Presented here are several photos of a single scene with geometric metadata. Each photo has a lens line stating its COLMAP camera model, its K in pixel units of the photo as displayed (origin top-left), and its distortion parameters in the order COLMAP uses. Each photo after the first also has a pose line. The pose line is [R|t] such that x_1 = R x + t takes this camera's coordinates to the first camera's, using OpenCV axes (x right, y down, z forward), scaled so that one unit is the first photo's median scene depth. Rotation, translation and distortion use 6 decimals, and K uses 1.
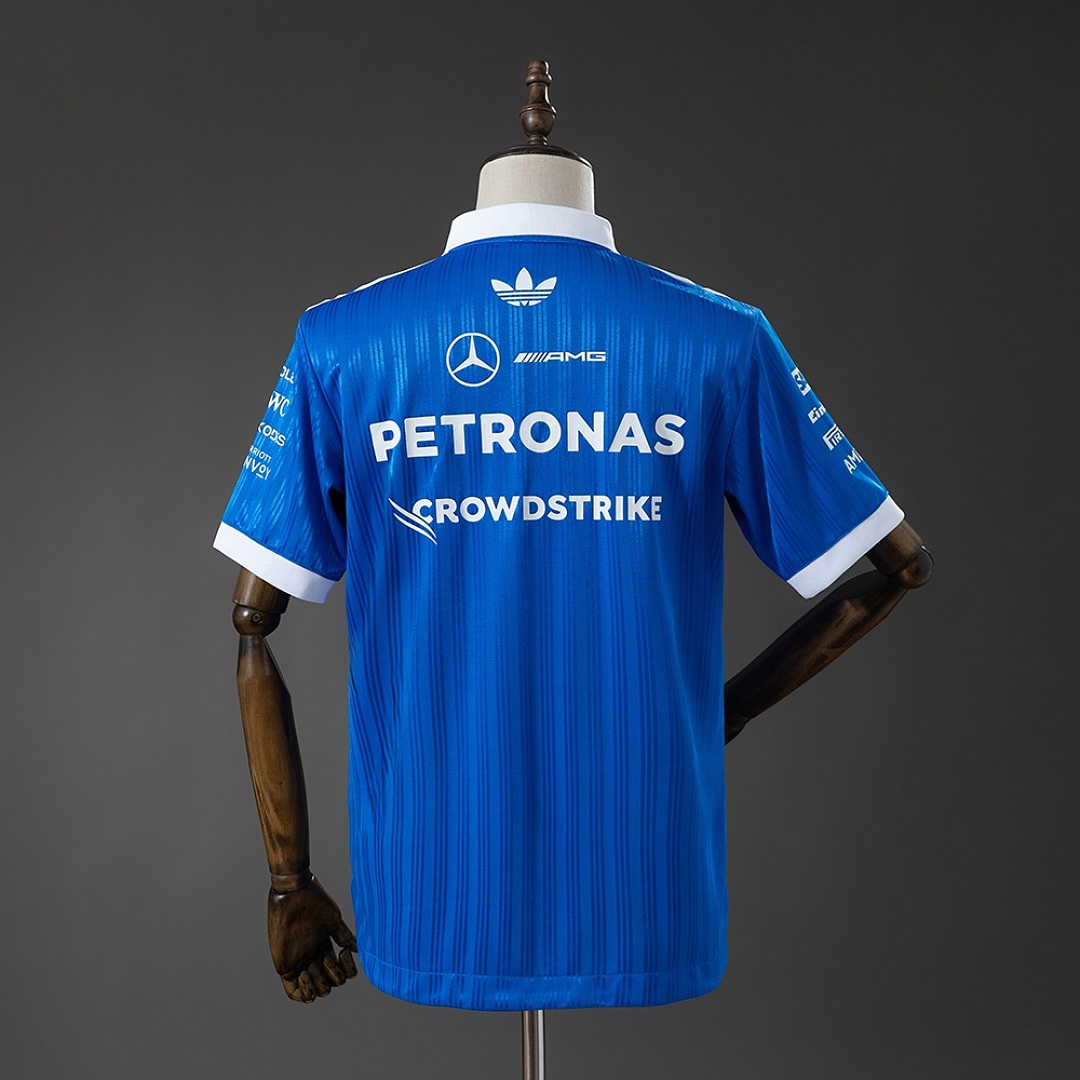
lens RADIAL K [[2837.1, 0, 539.3], [0, 2837.1, 539.7], [0, 0, 1]] dist [-0.183368, 0.000000]
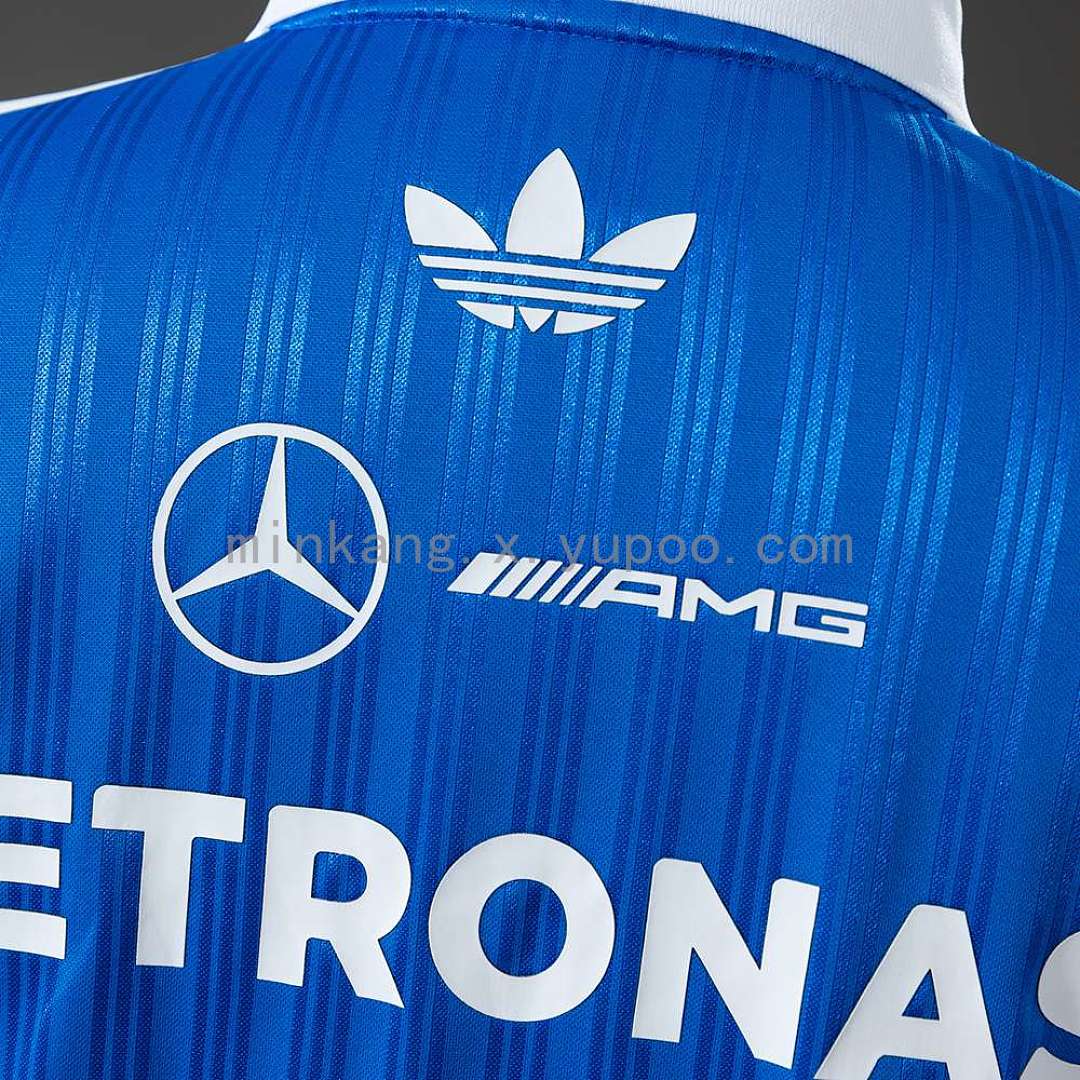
lens RADIAL K [[2837.1, 0, 542.2], [0, 2837.1, 541.6], [0, 0, 1]] dist [-0.183368, 0.000000]
pose [[0.988931, 0.135723, -0.059949, 0.010991], [-0.123506, 0.976913, 0.174320, -0.105735], [0.082224, -0.164987, 0.982862, 0.784459]]
